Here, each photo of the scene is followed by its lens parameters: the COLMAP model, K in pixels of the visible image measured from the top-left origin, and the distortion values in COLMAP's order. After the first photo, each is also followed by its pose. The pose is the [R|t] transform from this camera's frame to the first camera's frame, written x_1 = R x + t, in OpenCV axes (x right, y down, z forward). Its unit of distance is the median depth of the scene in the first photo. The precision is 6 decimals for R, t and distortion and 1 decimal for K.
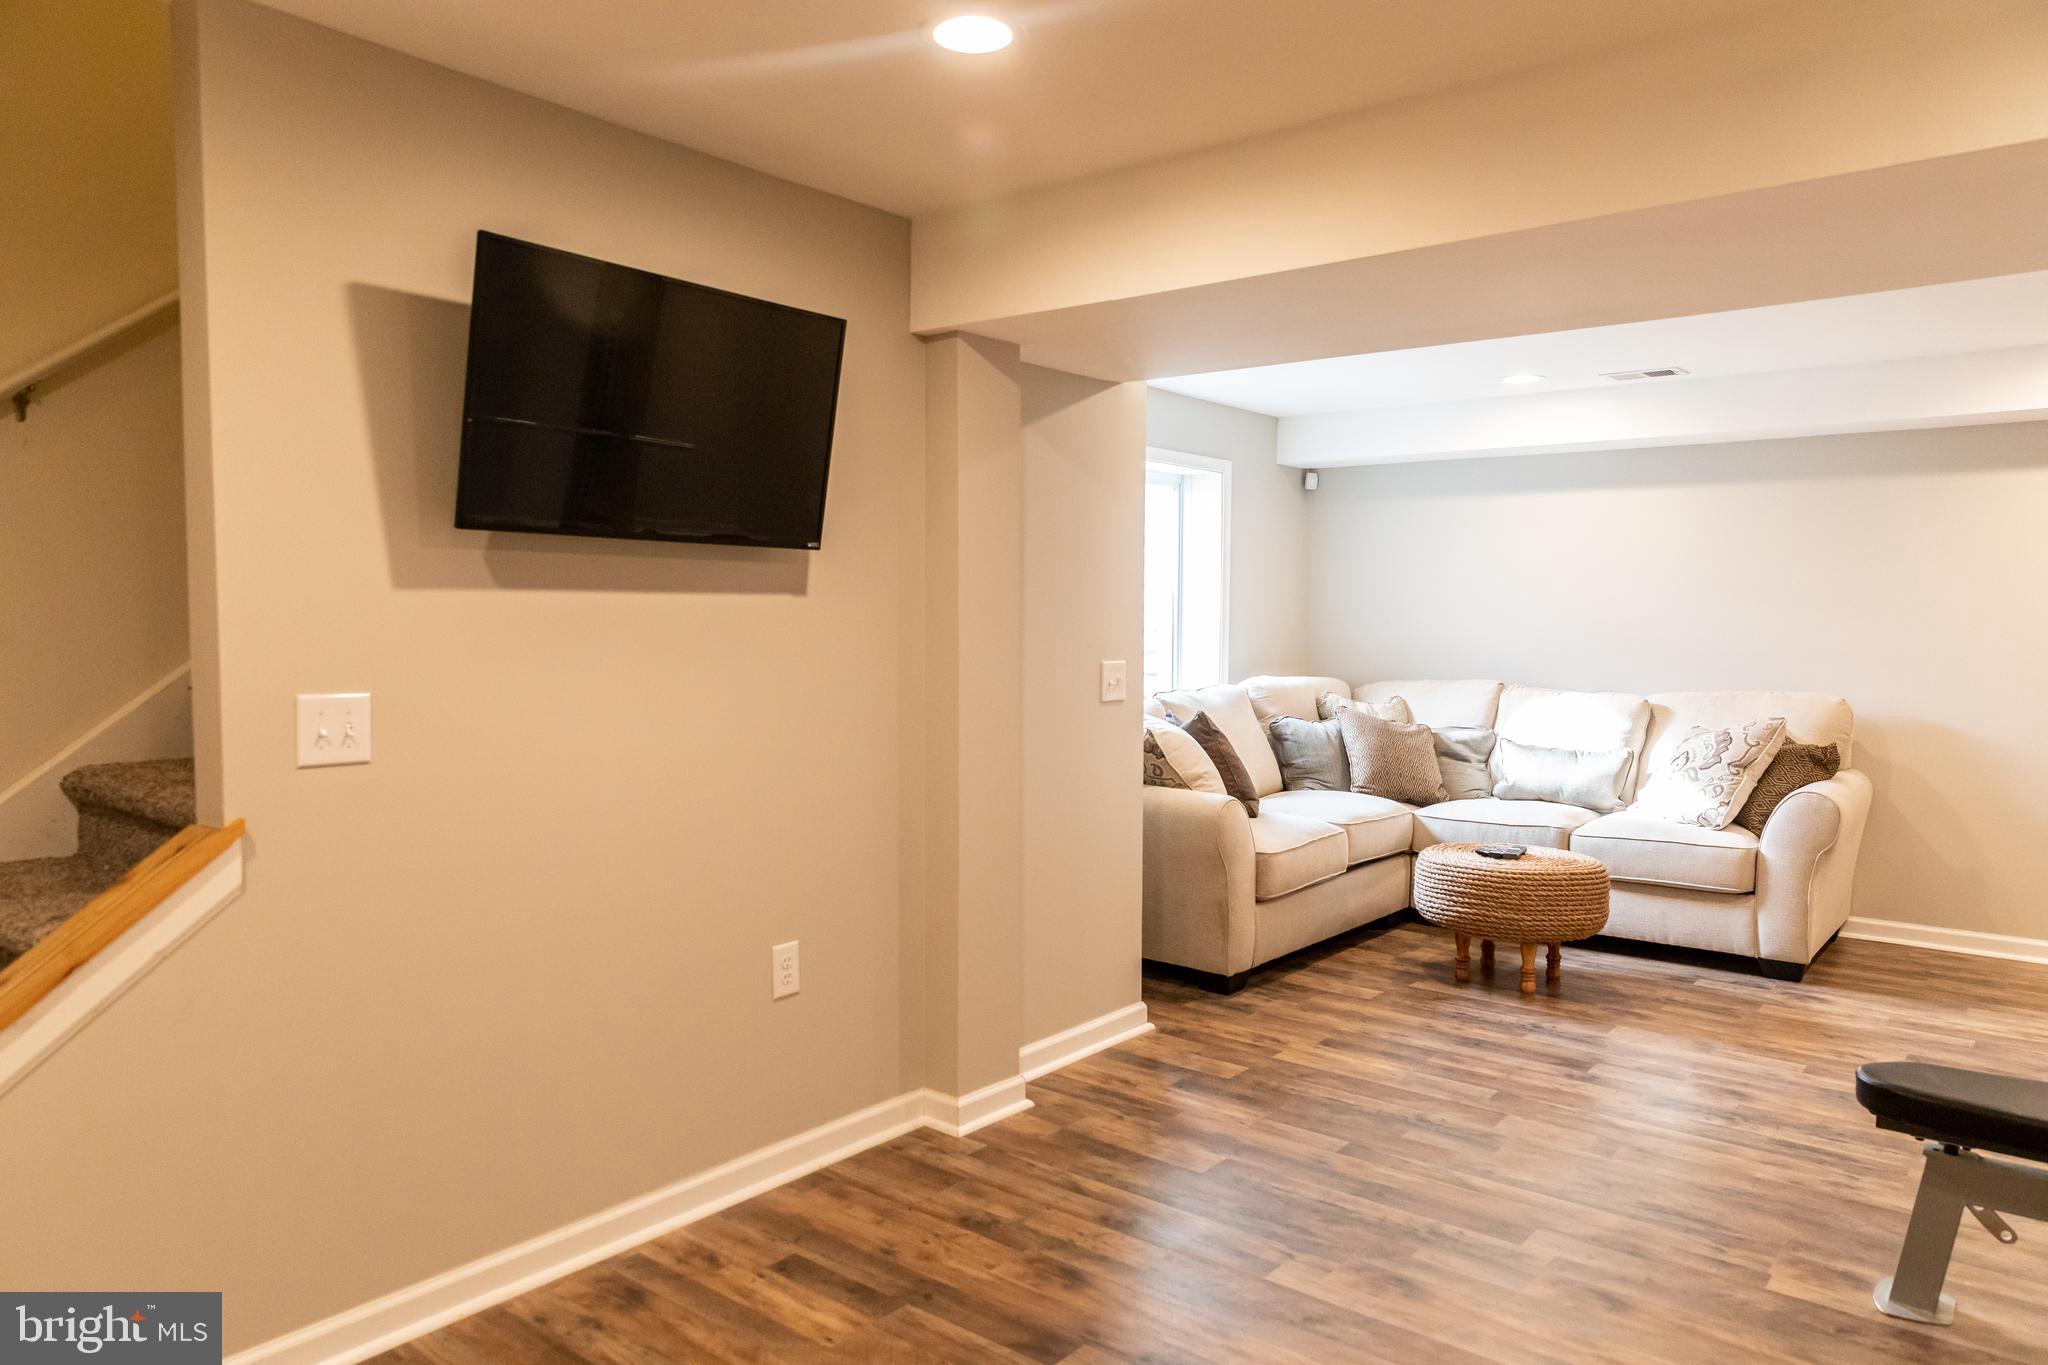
lens RADIAL K [[1354.5, 0, 1024.0], [0, 1354.5, 682.5], [0, 0, 1]] dist [0.009446, 0.000420]
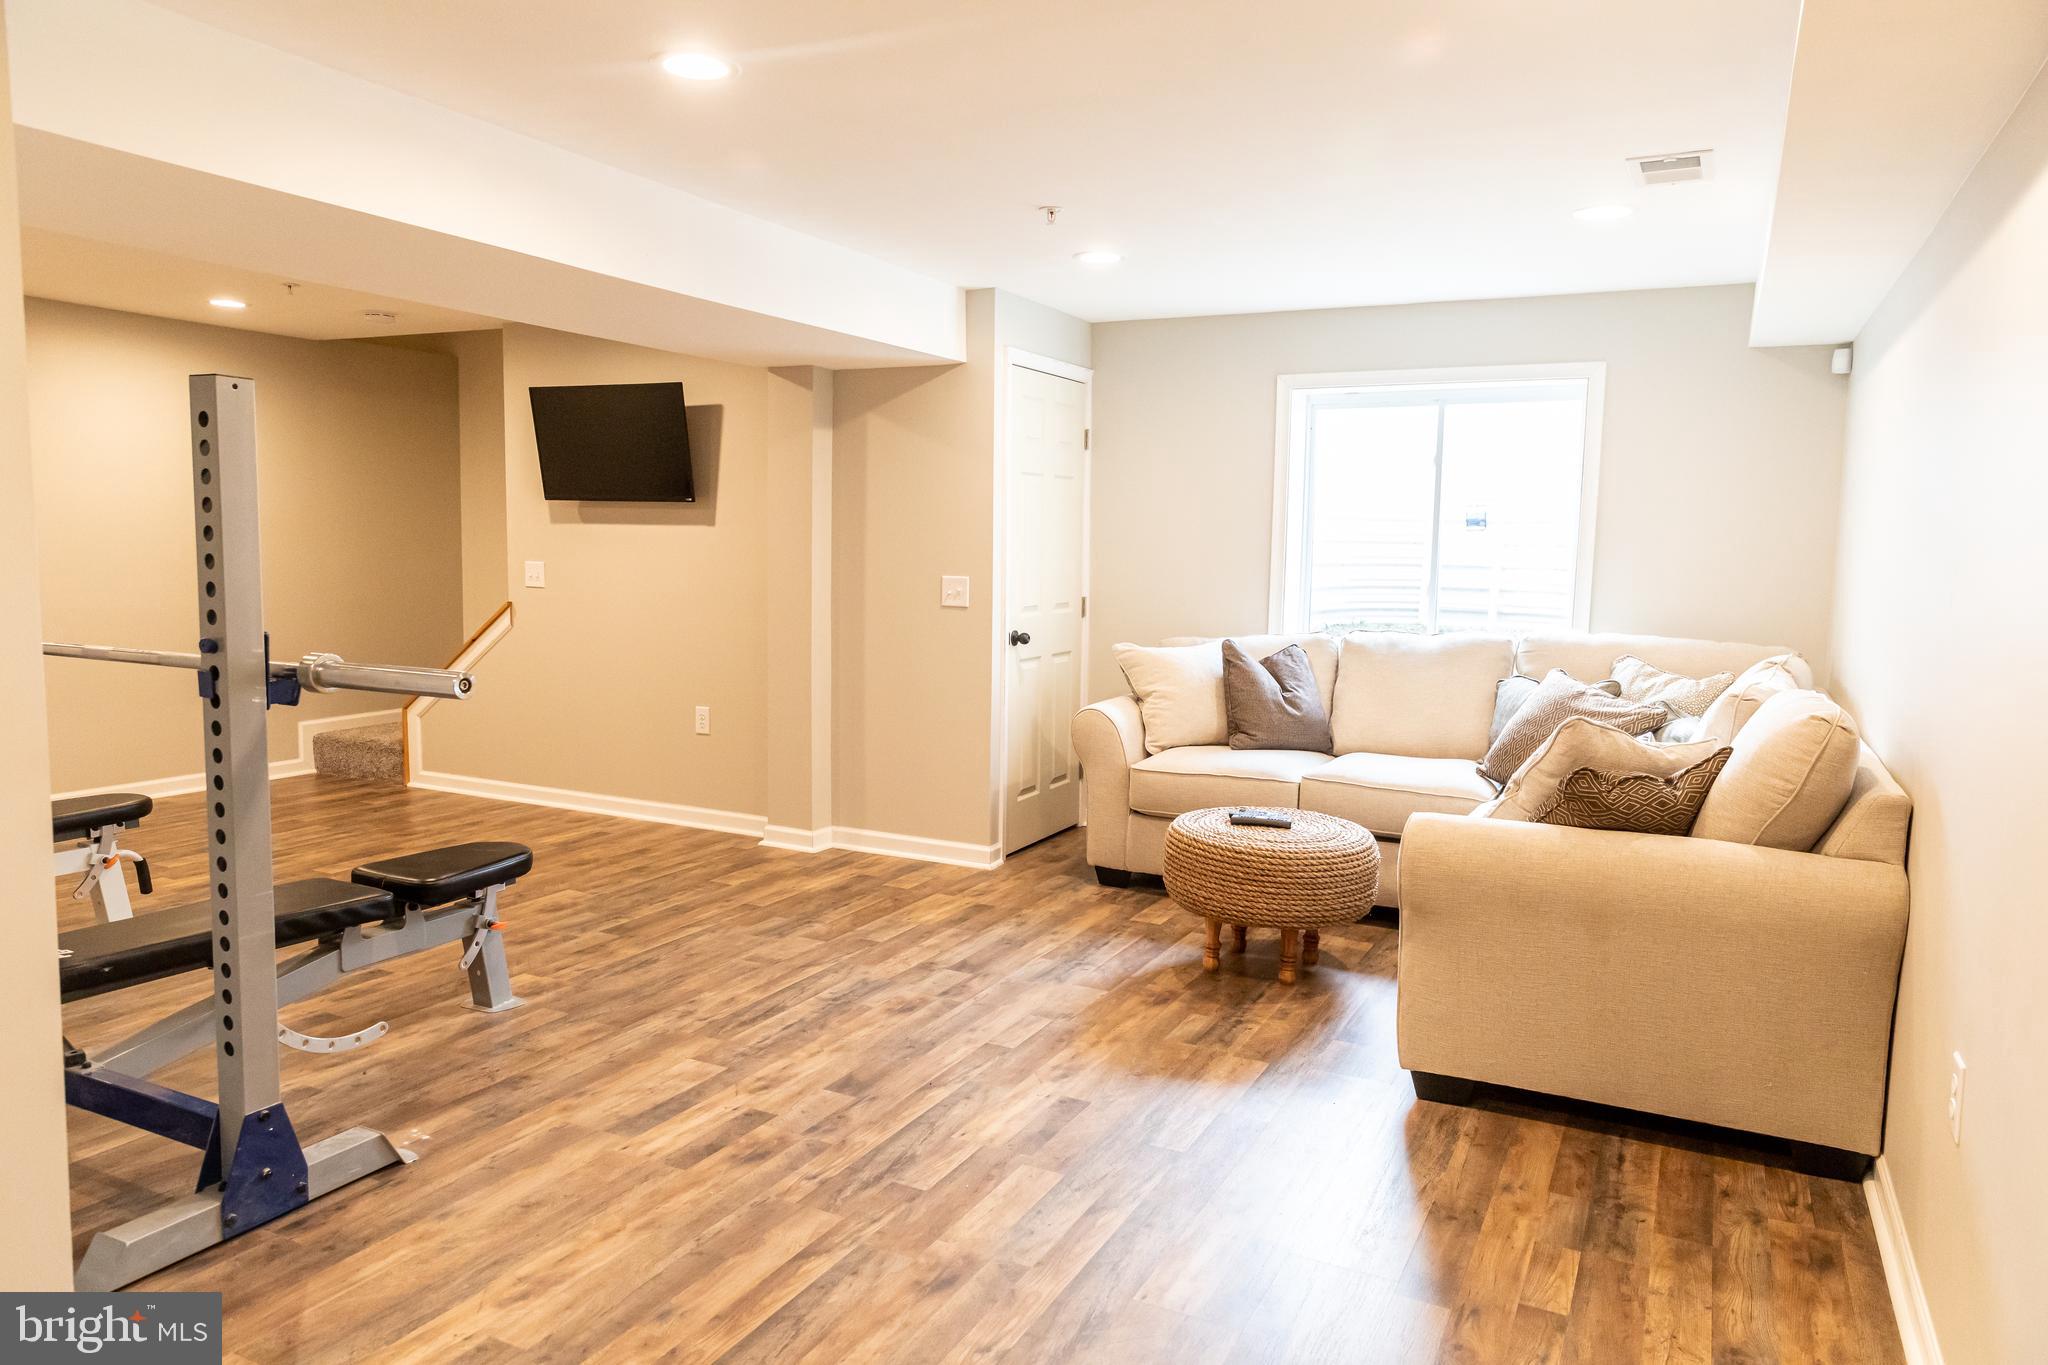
lens RADIAL K [[1354.5, 0, 1024.0], [0, 1354.5, 682.5], [0, 0, 1]] dist [0.009446, 0.000420]
pose [[0.211157, 0.094403, -0.972883, 1.480591], [-0.070226, 0.994218, 0.081232, -0.025603], [0.974926, 0.051169, 0.216566, 0.847641]]
